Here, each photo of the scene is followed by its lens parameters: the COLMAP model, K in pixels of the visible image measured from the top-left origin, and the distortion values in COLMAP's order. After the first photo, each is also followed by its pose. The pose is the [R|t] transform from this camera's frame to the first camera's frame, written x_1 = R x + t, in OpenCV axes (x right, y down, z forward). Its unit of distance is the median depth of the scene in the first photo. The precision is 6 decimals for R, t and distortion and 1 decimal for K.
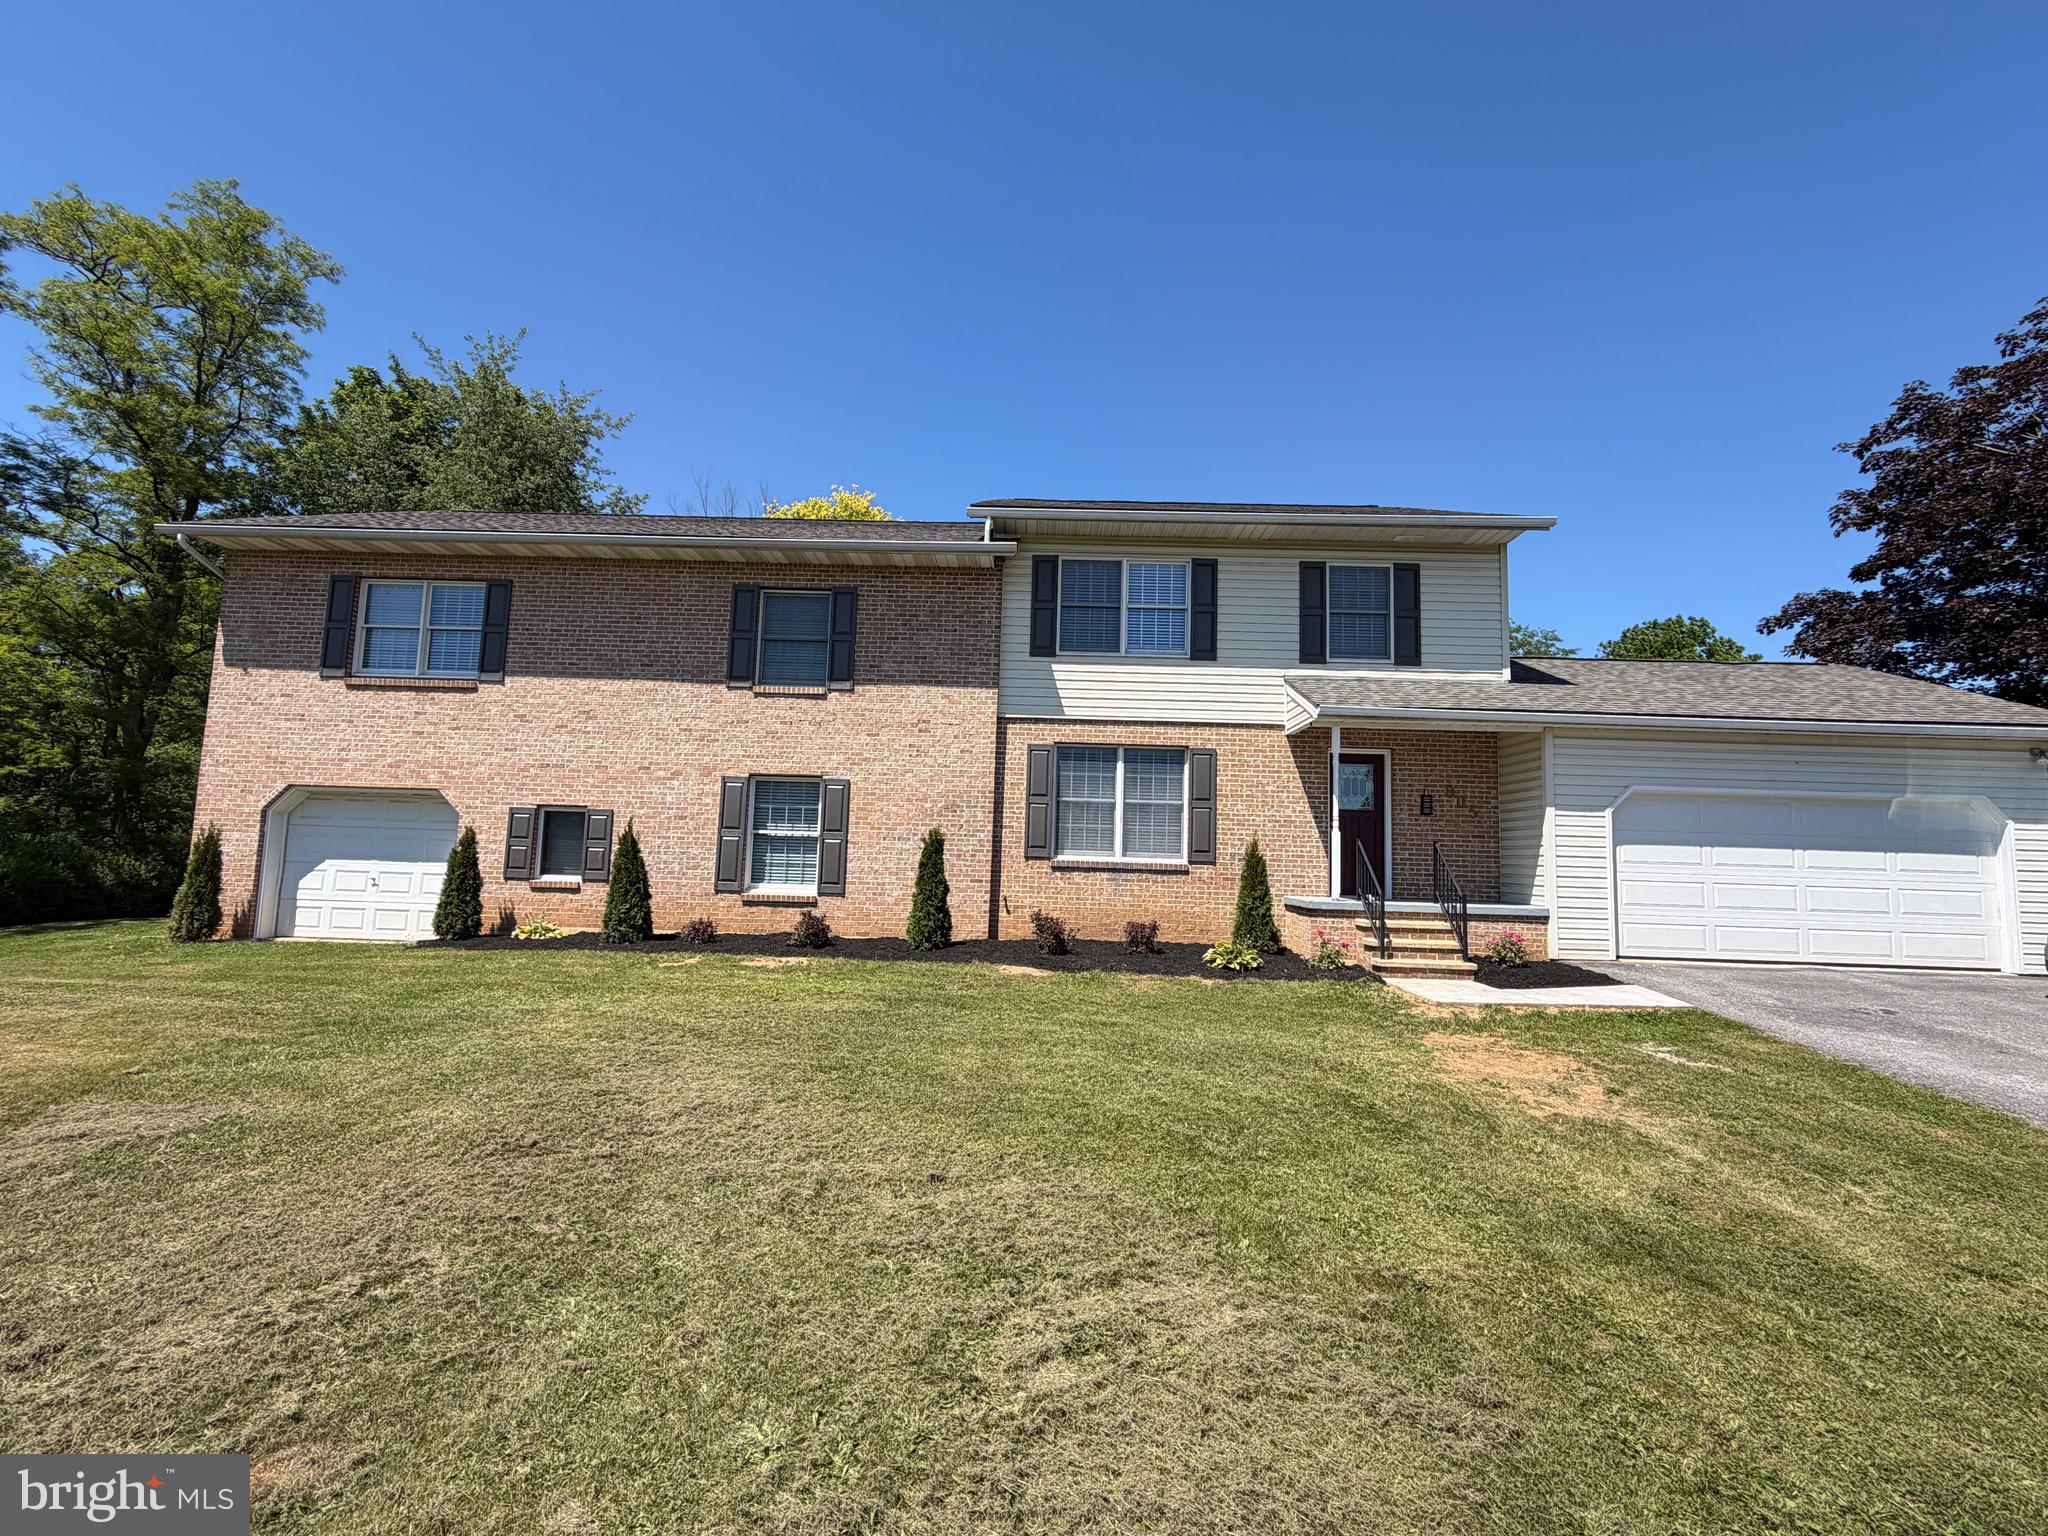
lens RADIAL K [[940.7, 0, 1026.4], [0, 940.7, 765.8], [0, 0, 1]] dist [0.001393, -0.000112]
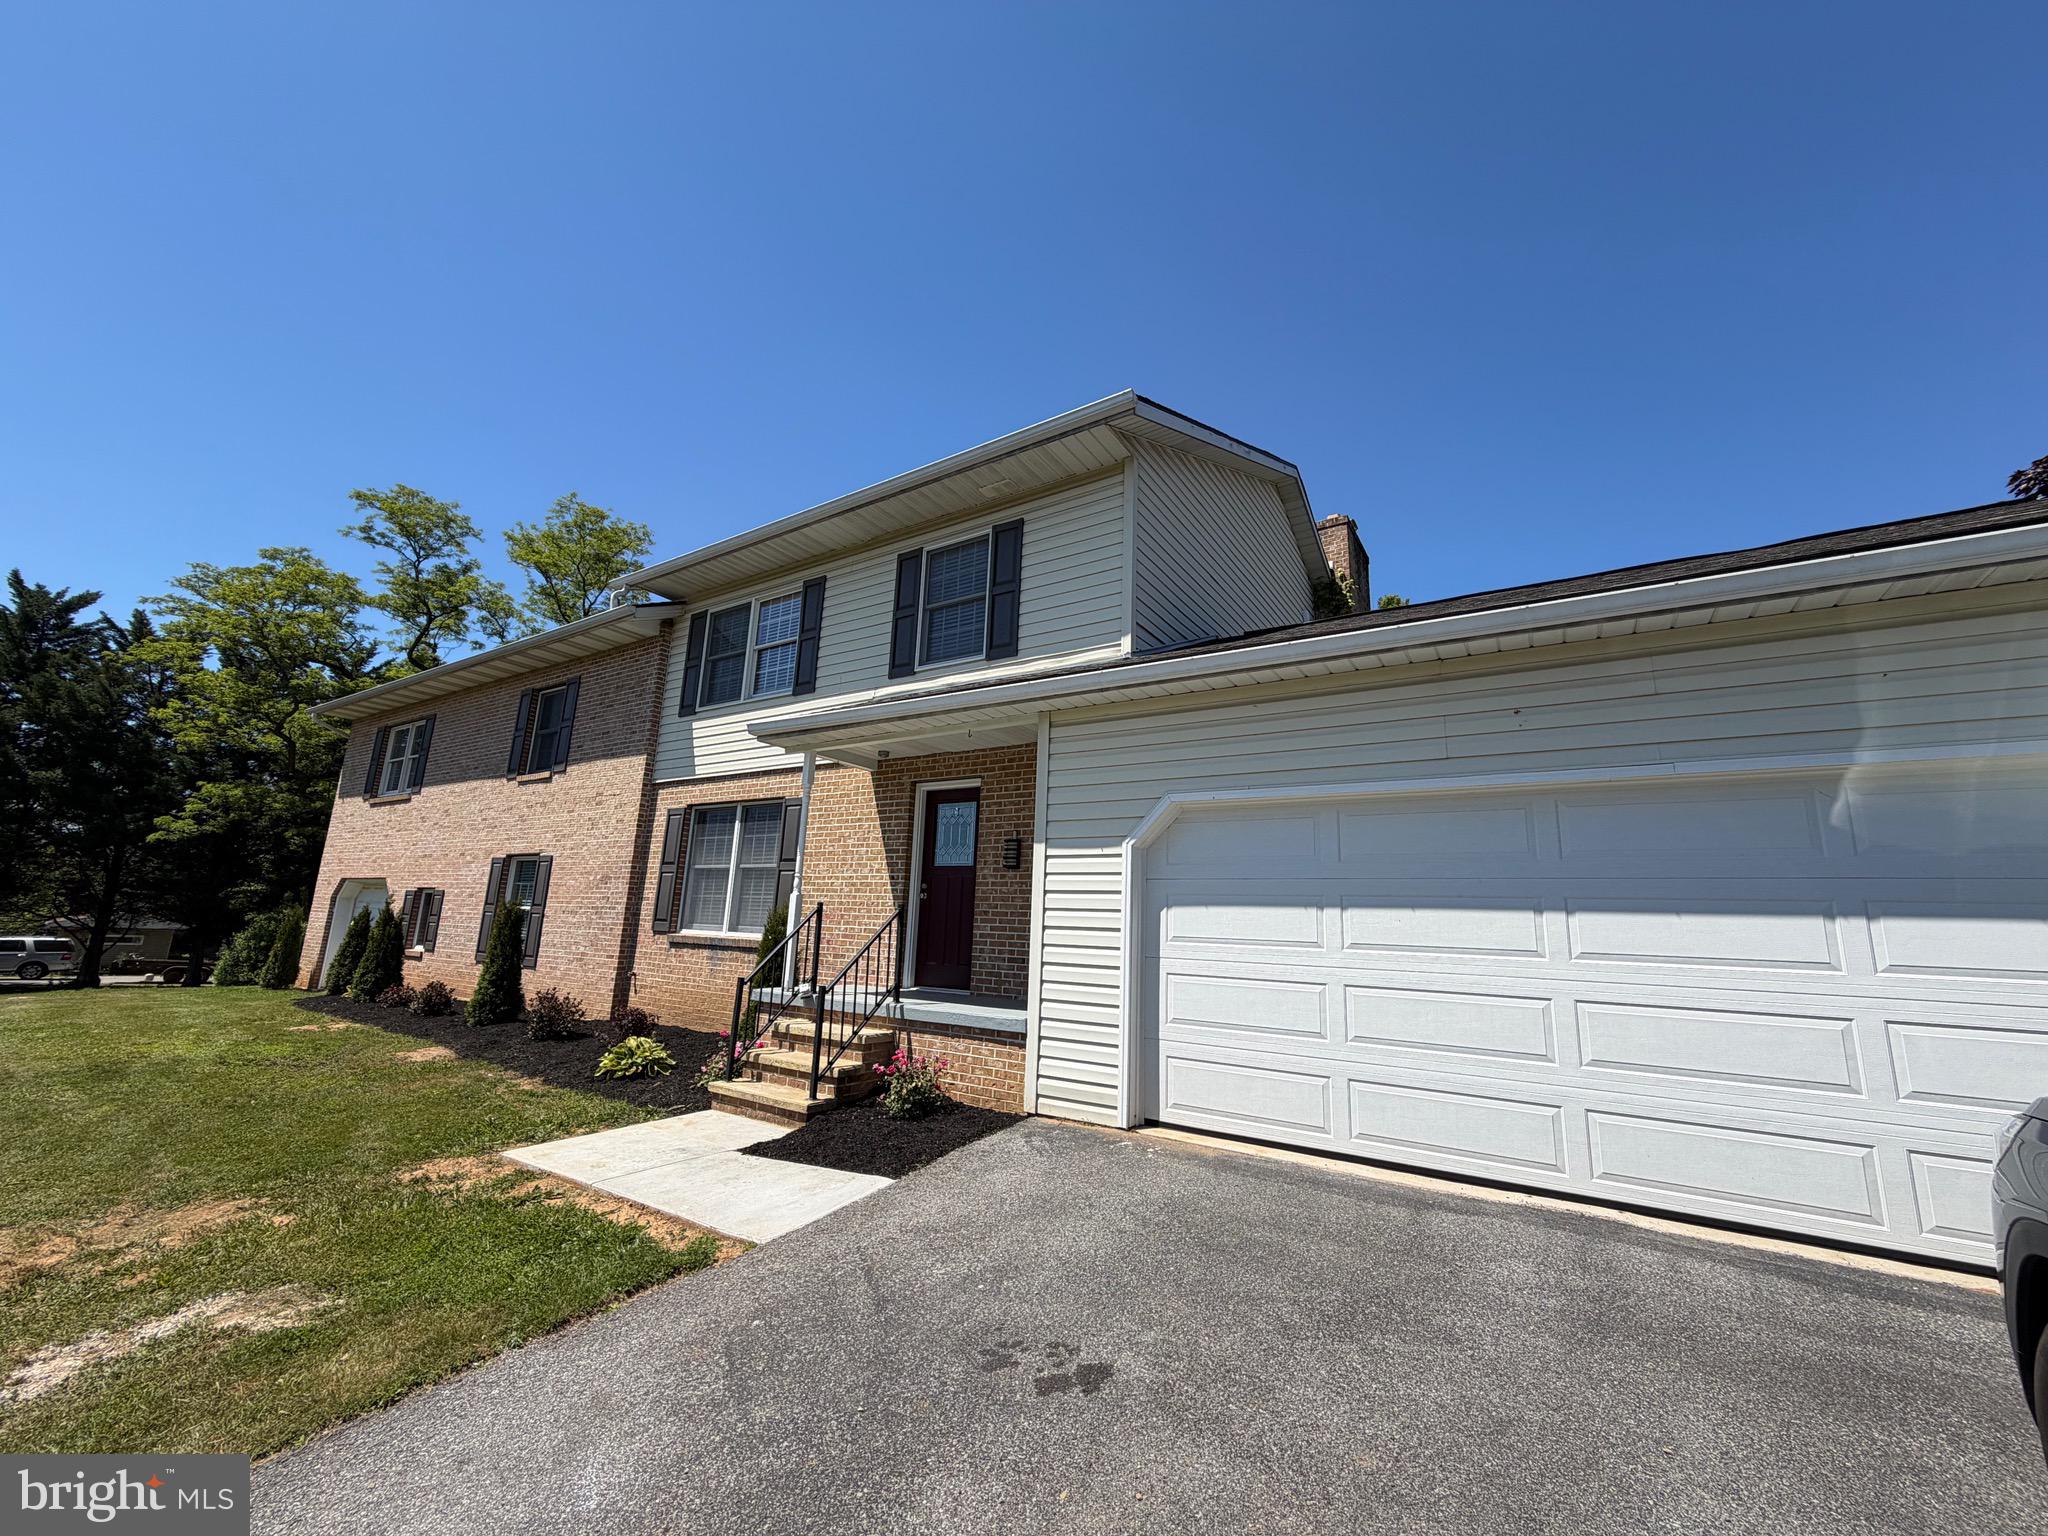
lens RADIAL K [[817.0, 0, 1024.4], [0, 817.0, 766.1], [0, 0, 1]] dist [0.002096, -0.000044]
pose [[0.846493, -0.103754, -0.522192, 0.732504], [0.037840, 0.990072, -0.135375, 0.058063], [0.531053, 0.094835, 0.842015, 0.497336]]
